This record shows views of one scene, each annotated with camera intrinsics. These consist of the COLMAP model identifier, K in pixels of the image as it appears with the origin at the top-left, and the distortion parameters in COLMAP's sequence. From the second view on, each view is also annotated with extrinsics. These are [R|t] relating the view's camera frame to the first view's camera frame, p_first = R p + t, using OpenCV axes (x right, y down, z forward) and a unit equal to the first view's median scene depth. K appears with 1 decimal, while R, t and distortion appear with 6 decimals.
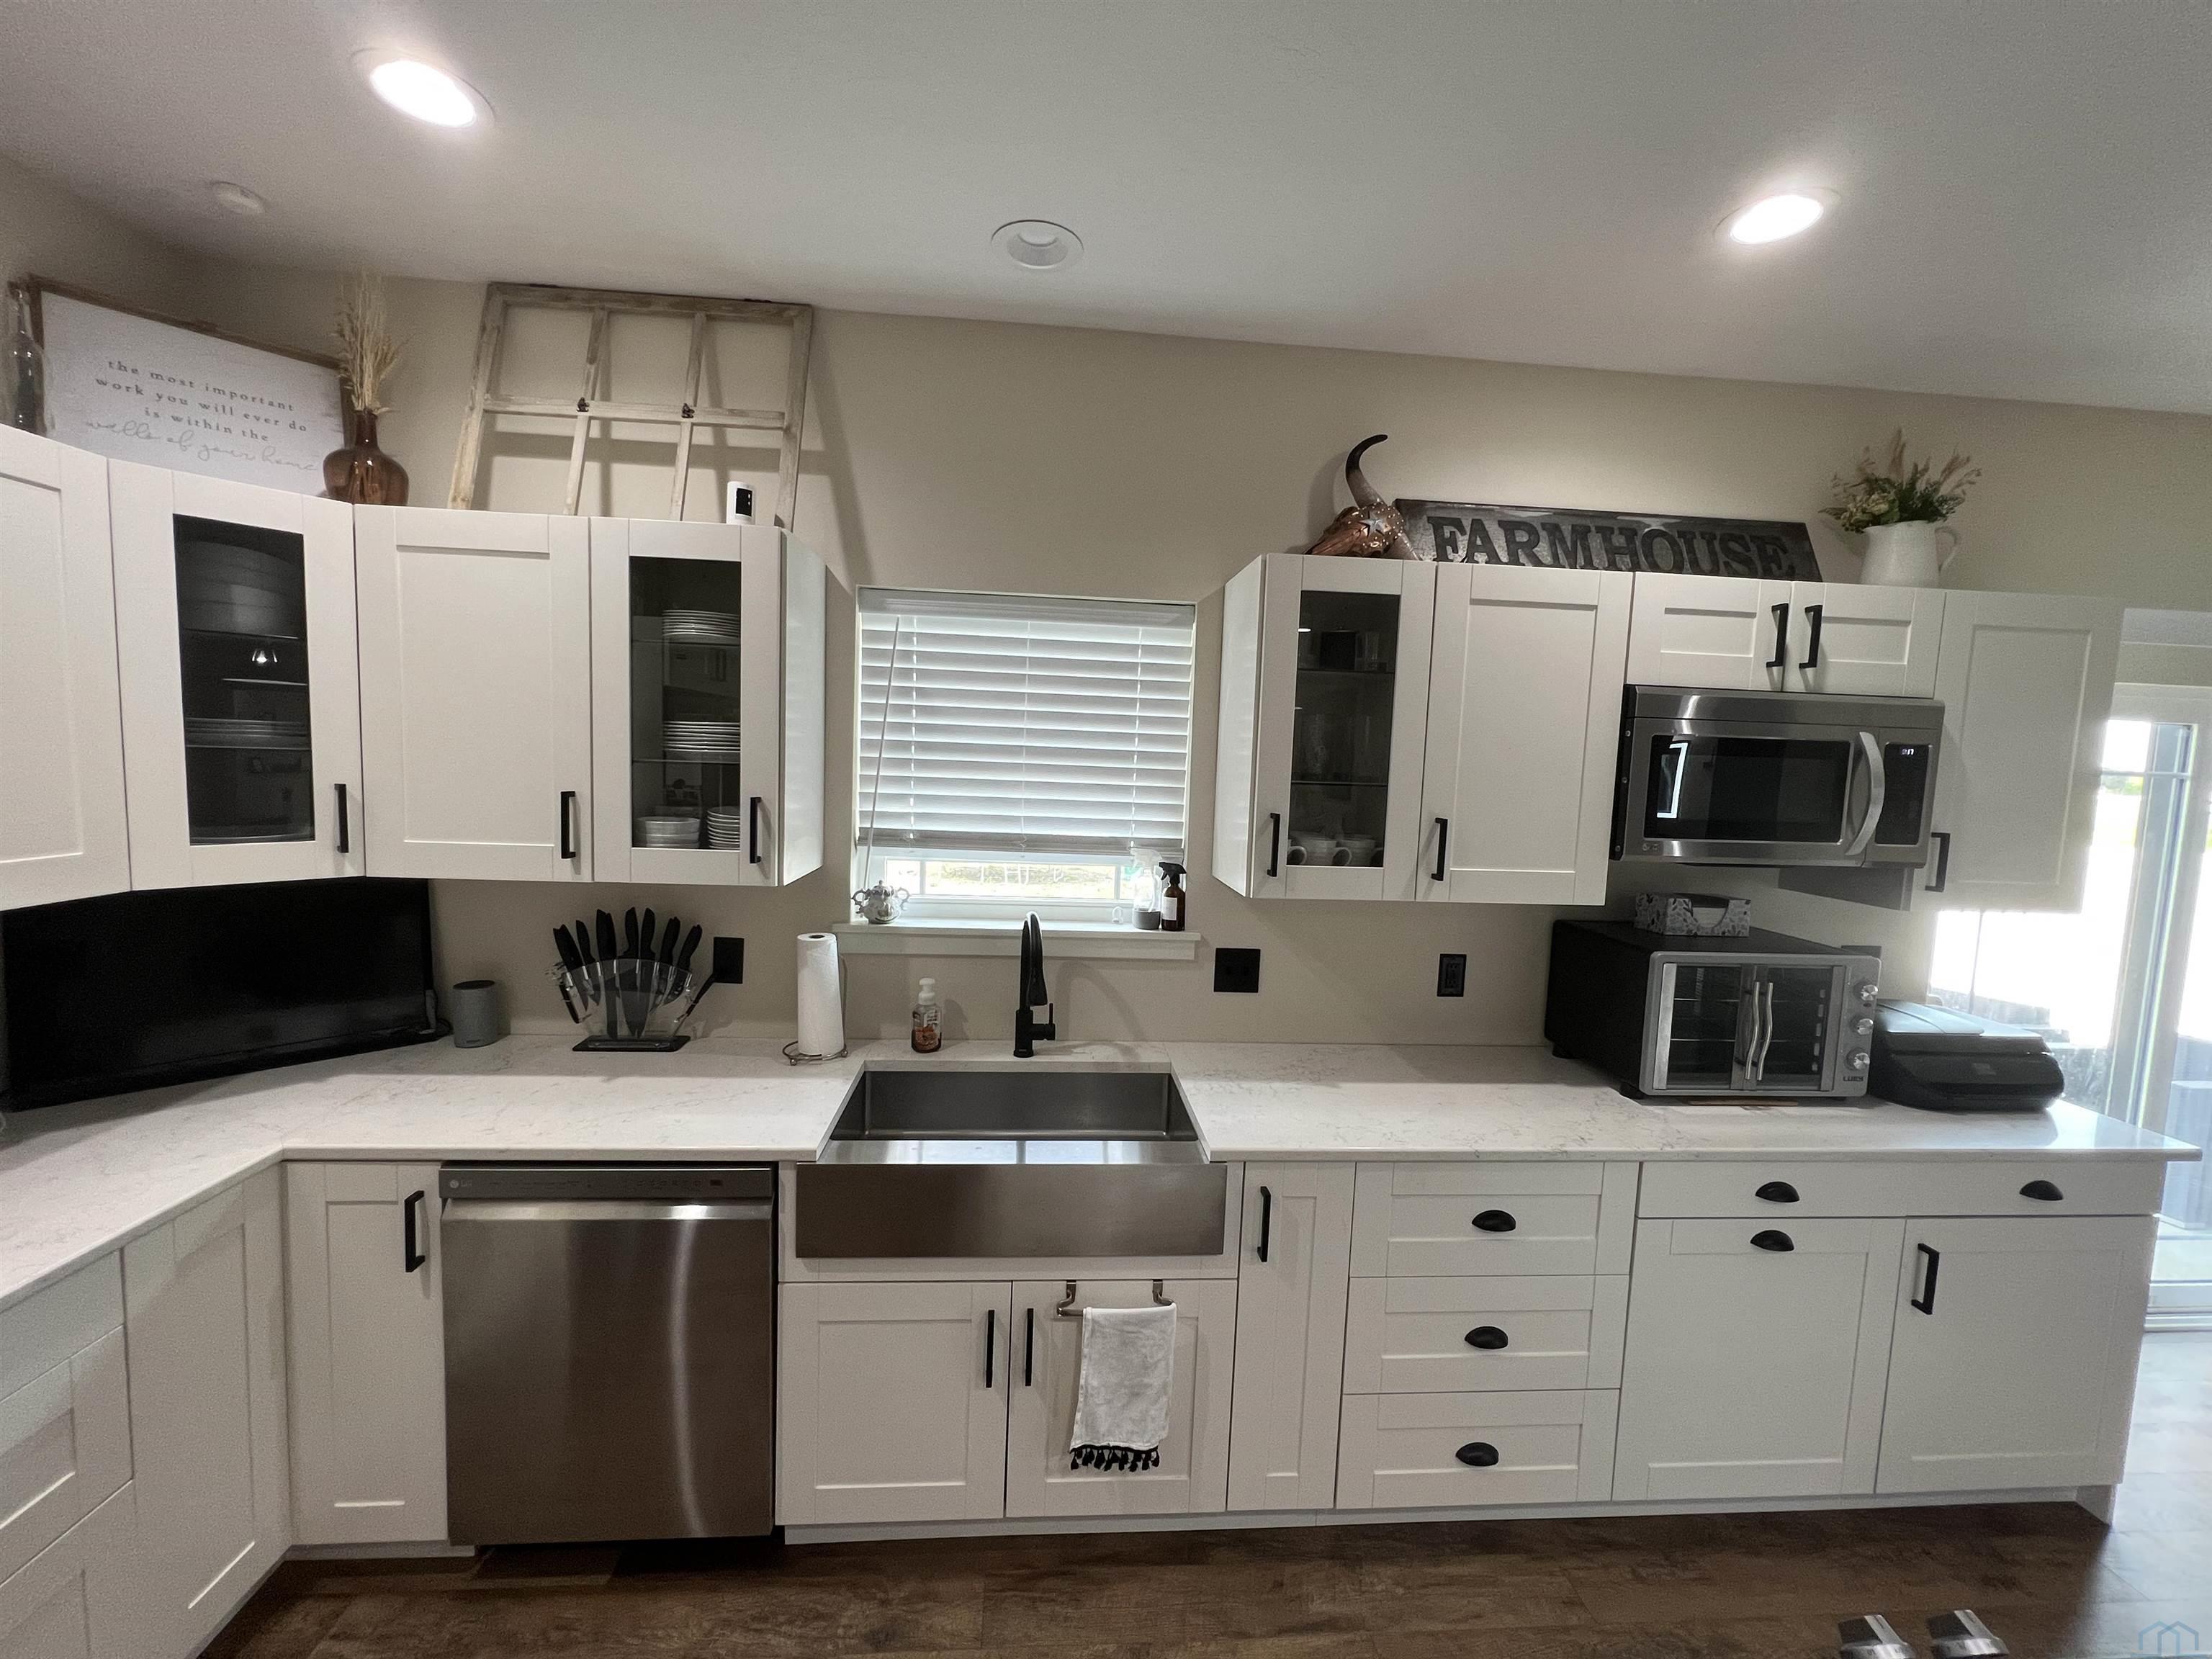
lens RADIAL K [[889.0, 0, 1099.1], [0, 889.0, 830.1], [0, 0, 1]] dist [-0.001129, -0.000588]
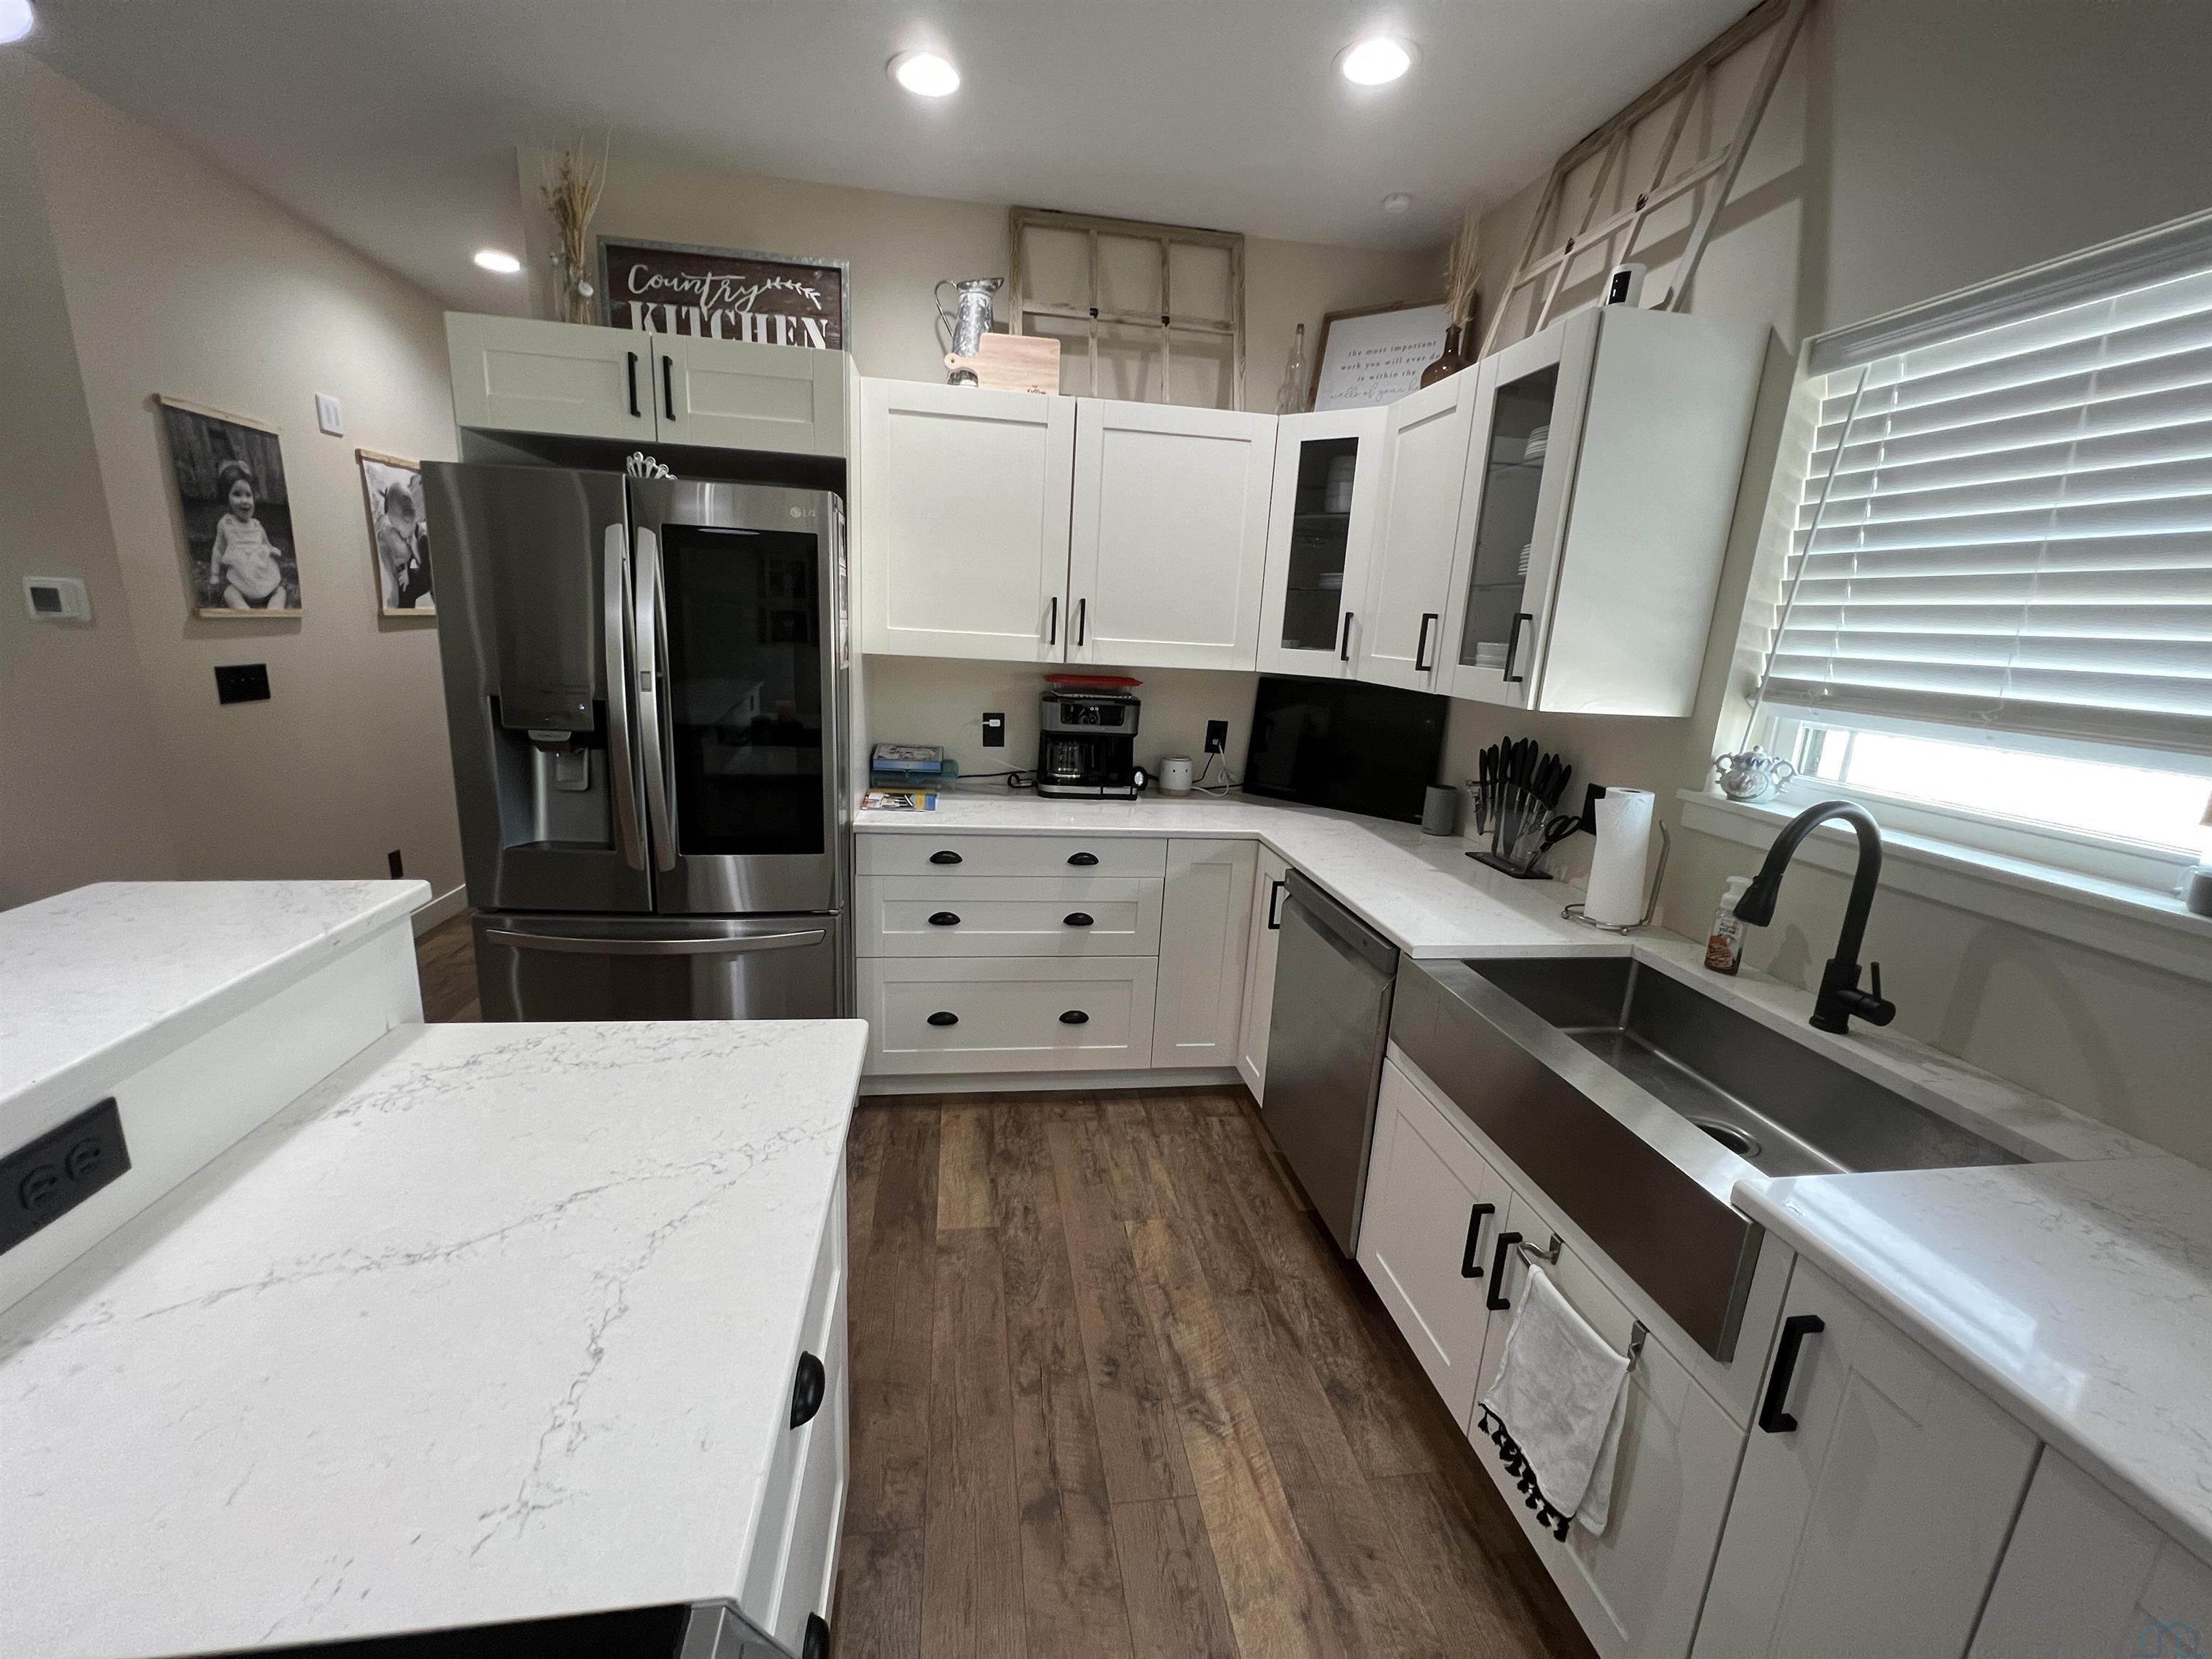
lens RADIAL K [[889.0, 0, 1083.9], [0, 889.0, 827.4], [0, 0, 1]] dist [-0.001129, -0.000588]
pose [[0.060925, 0.197370, -0.978434, 0.494308], [-0.132061, 0.973231, 0.188098, 0.060183], [0.989368, 0.117753, 0.085359, 0.391561]]
